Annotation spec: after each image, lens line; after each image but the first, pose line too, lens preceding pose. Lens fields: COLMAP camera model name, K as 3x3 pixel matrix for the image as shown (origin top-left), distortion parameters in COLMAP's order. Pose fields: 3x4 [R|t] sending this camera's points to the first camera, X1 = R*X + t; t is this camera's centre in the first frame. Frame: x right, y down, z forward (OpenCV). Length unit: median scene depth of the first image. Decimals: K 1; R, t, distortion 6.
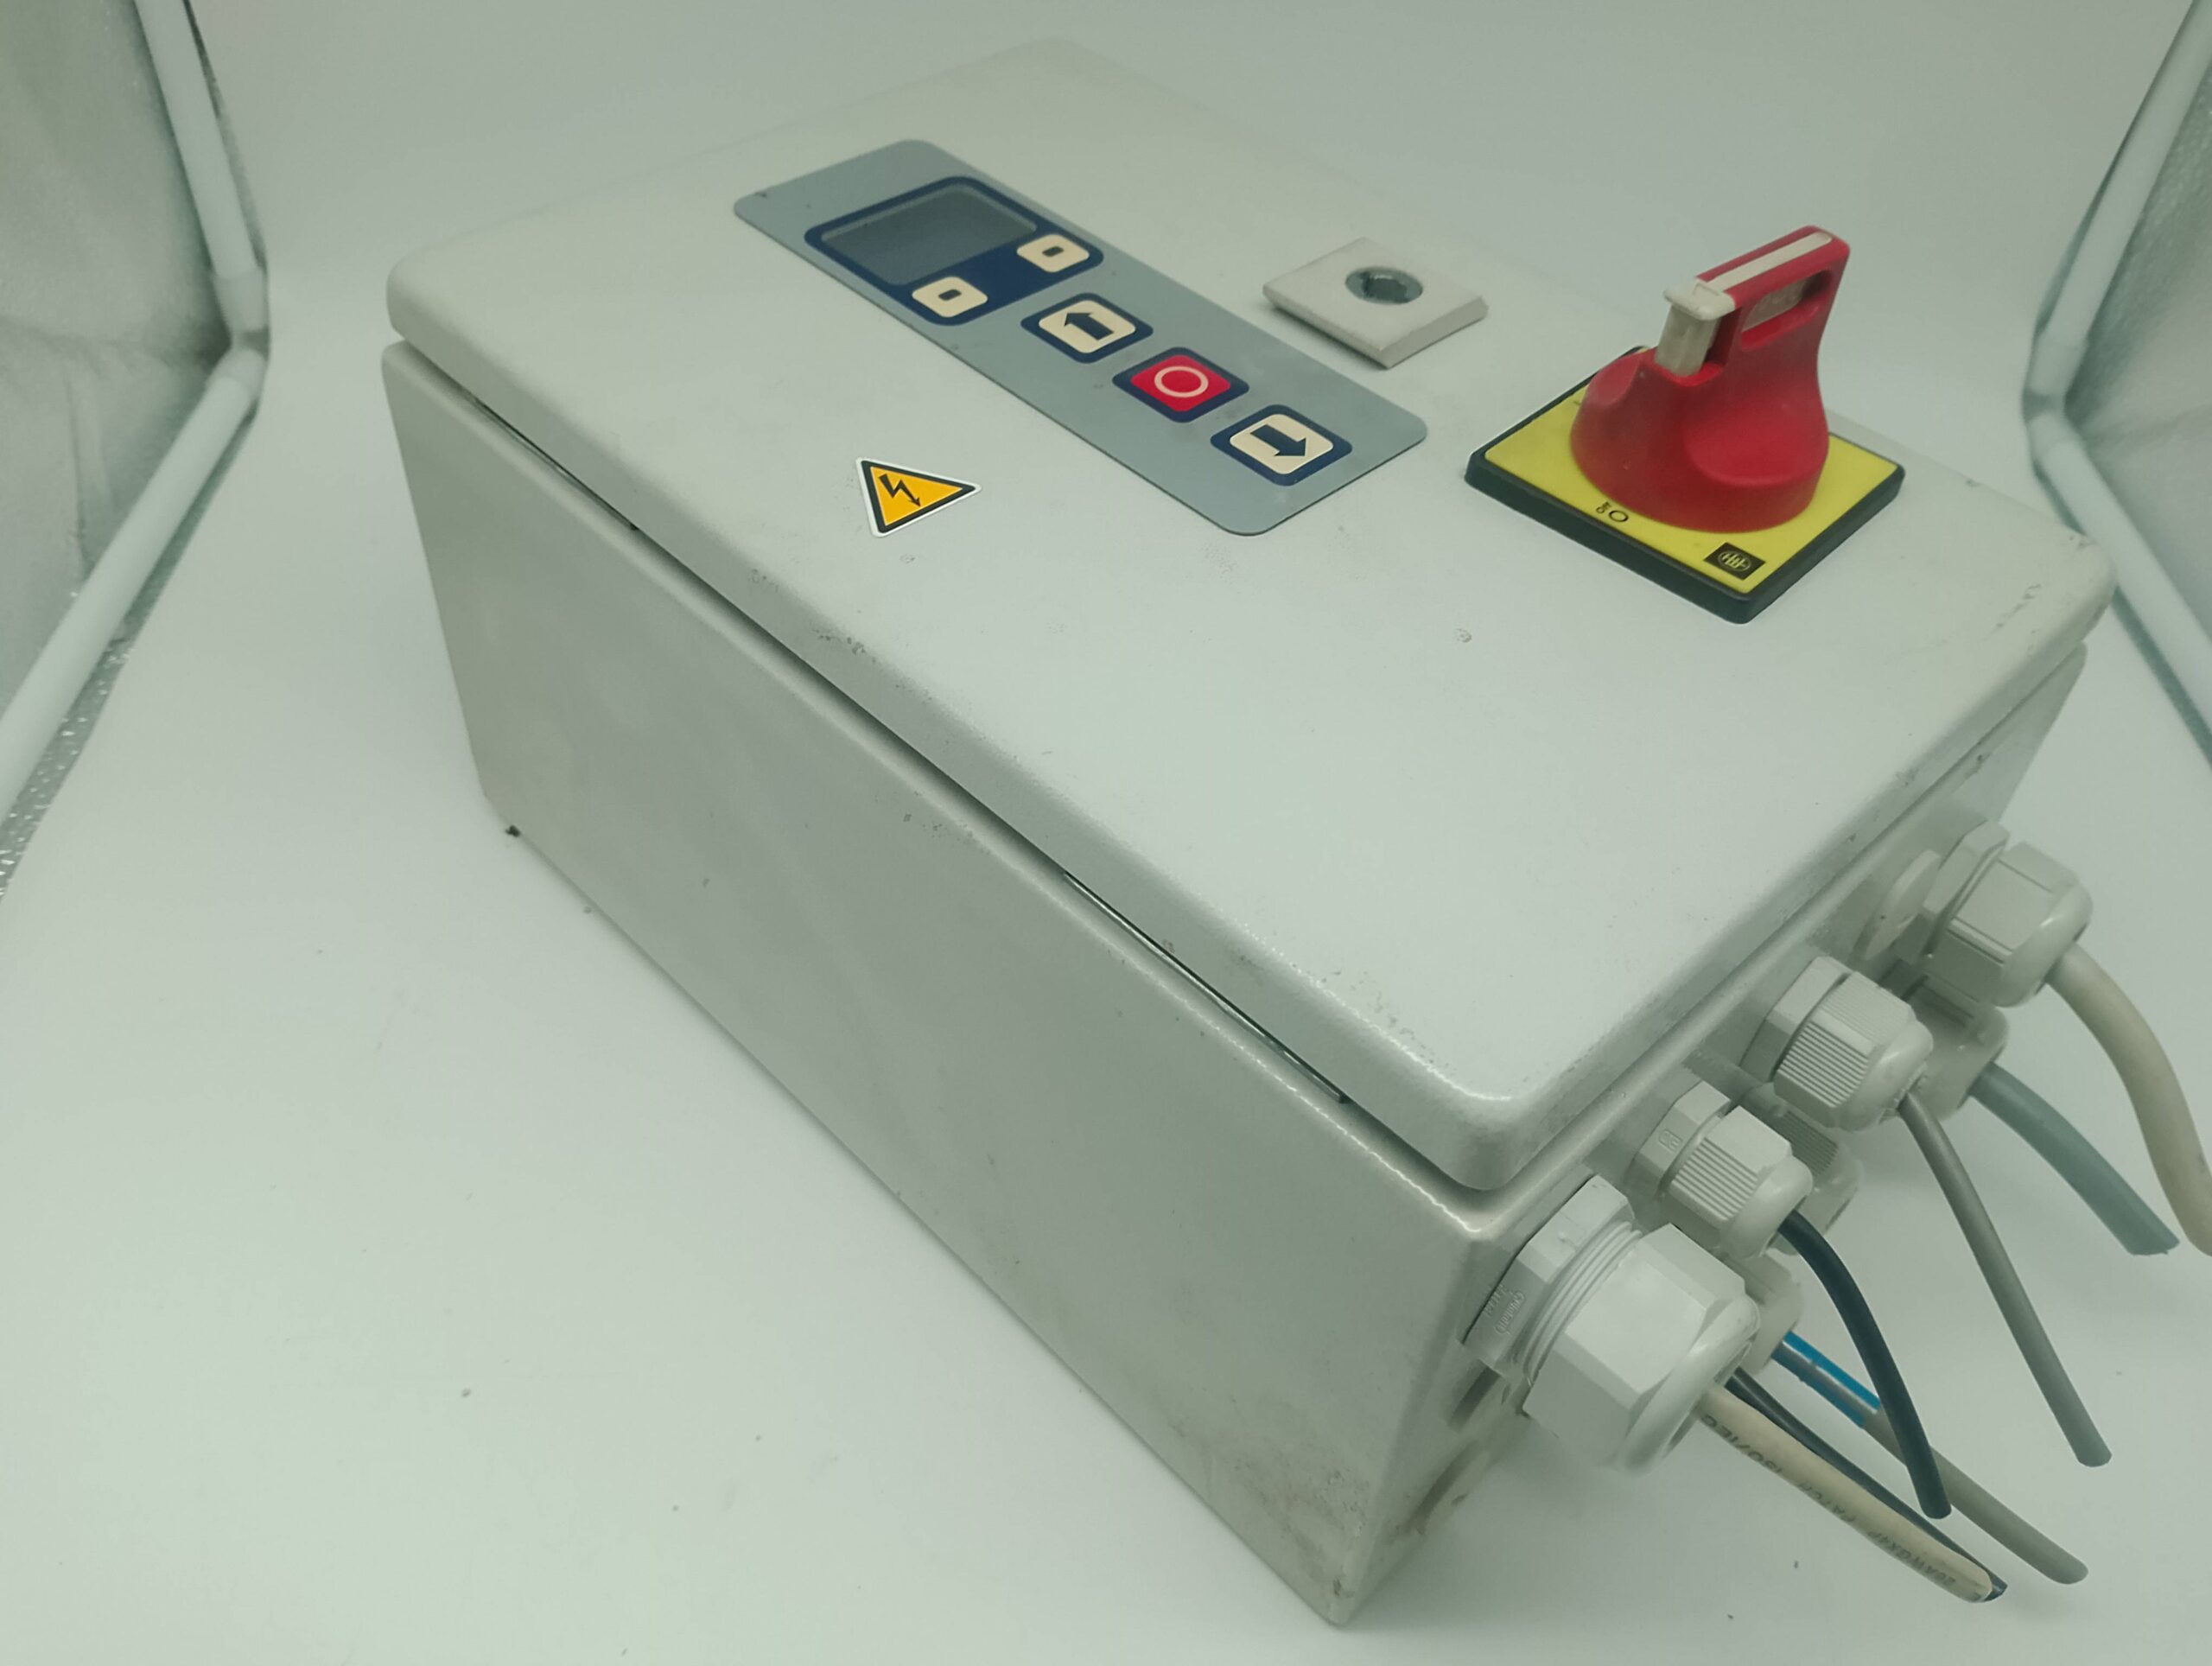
lens RADIAL K [[1824.6, 0, 1118.4], [0, 1824.6, 827.7], [0, 0, 1]] dist [0.135638, -0.310281]
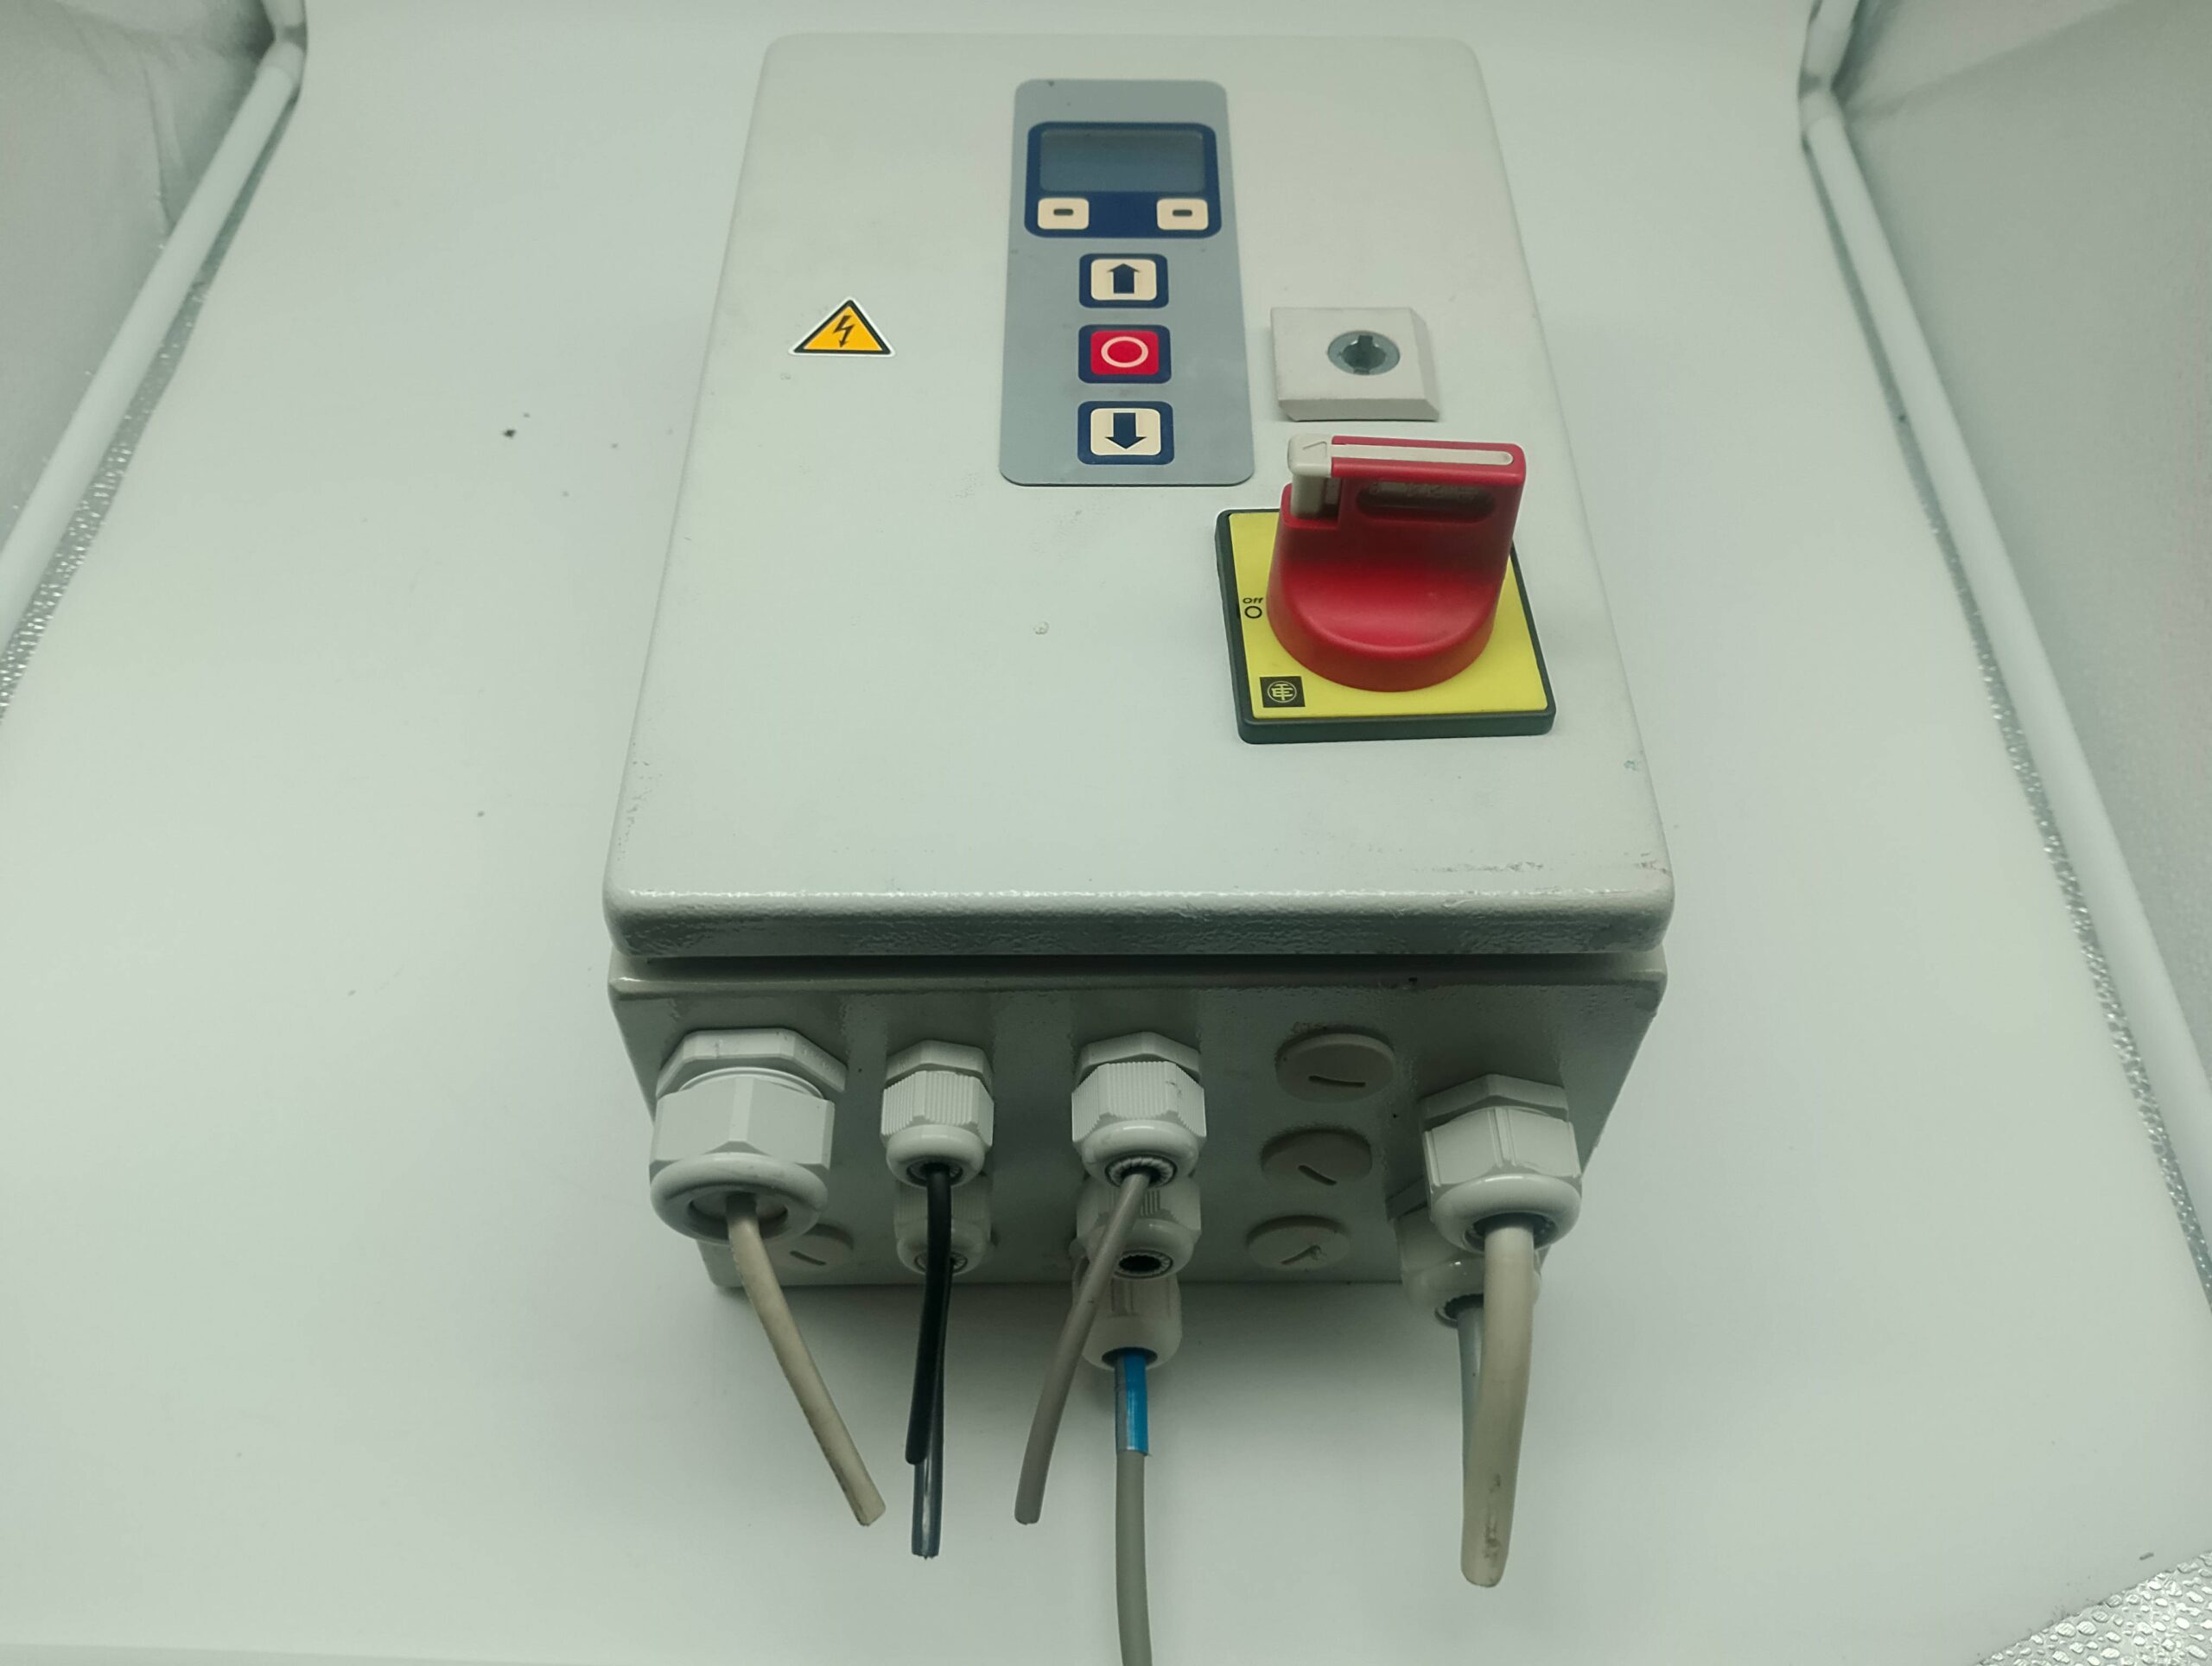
lens RADIAL K [[1824.6, 0, 1118.4], [0, 1824.6, 827.7], [0, 0, 1]] dist [0.135638, -0.310281]
pose [[0.724996, 0.516500, -0.455642, 0.709373], [-0.474472, 0.854066, 0.213183, -0.231792], [0.499257, 0.061632, 0.864259, 0.021533]]
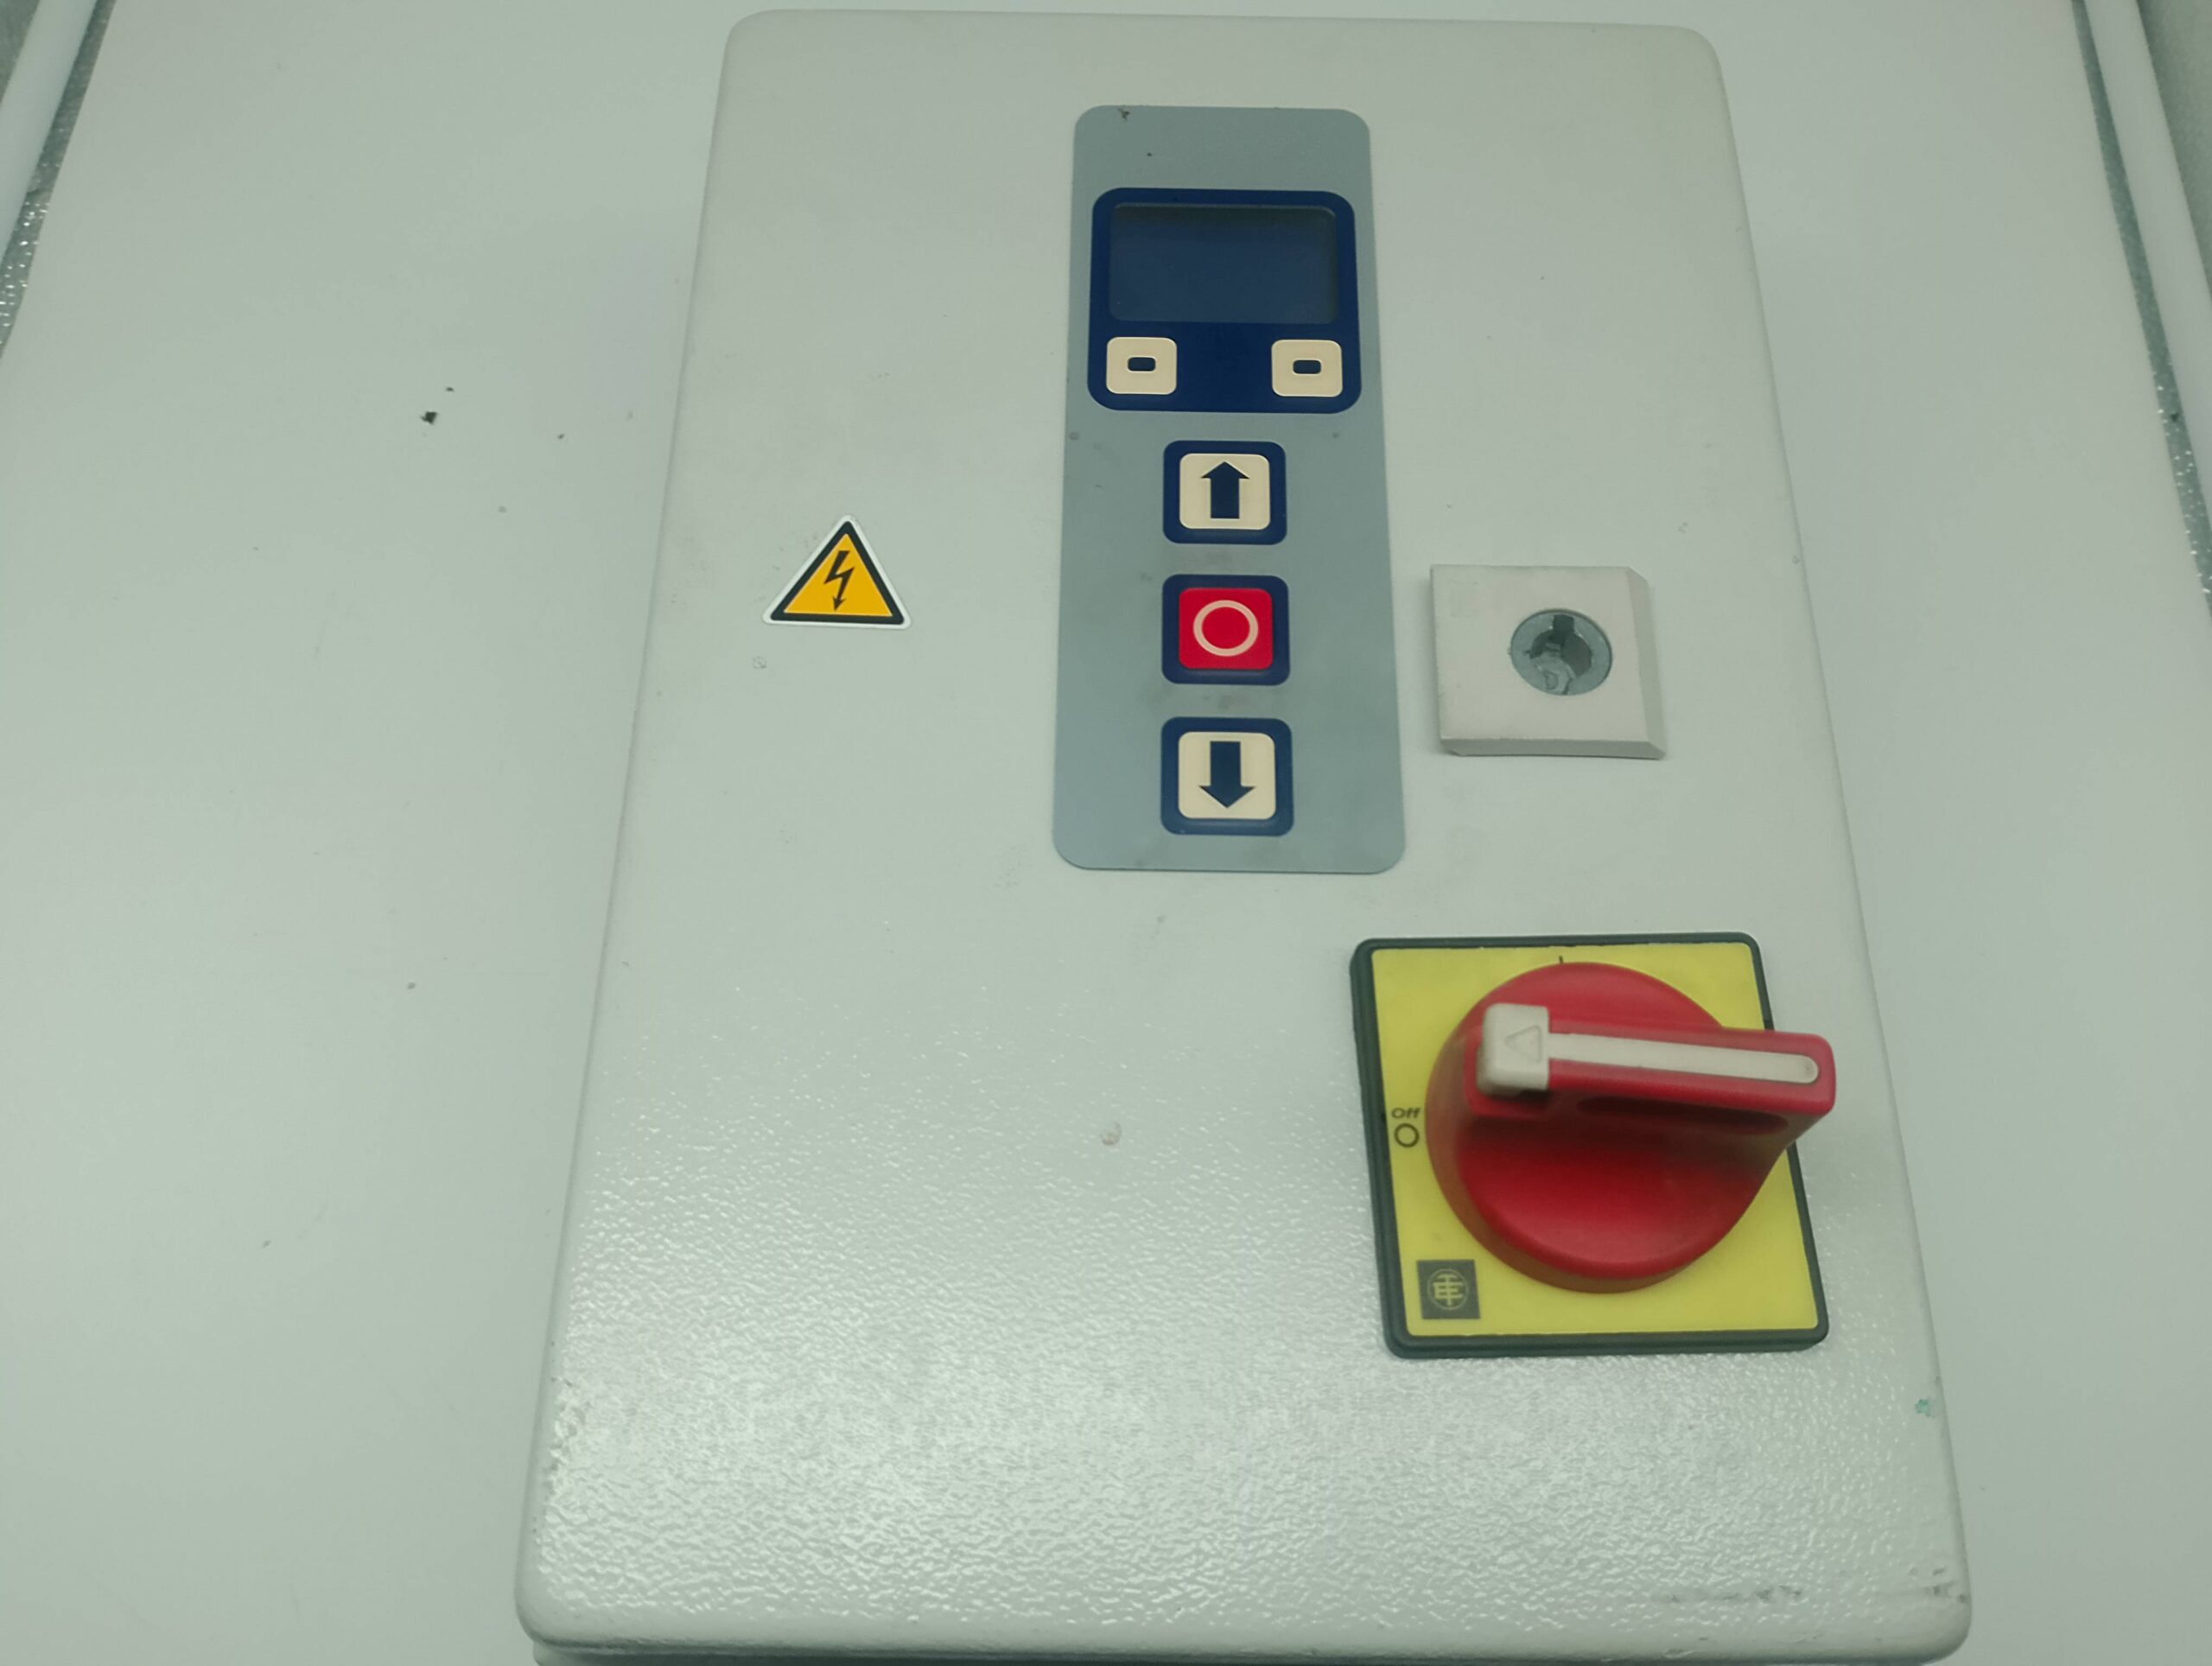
lens RADIAL K [[1824.6, 0, 1118.4], [0, 1824.6, 827.7], [0, 0, 1]] dist [0.135638, -0.310281]
pose [[0.709124, 0.620668, -0.334536, 0.333561], [-0.485864, 0.773978, 0.406071, -0.485572], [0.510959, -0.125416, 0.850407, 0.257621]]
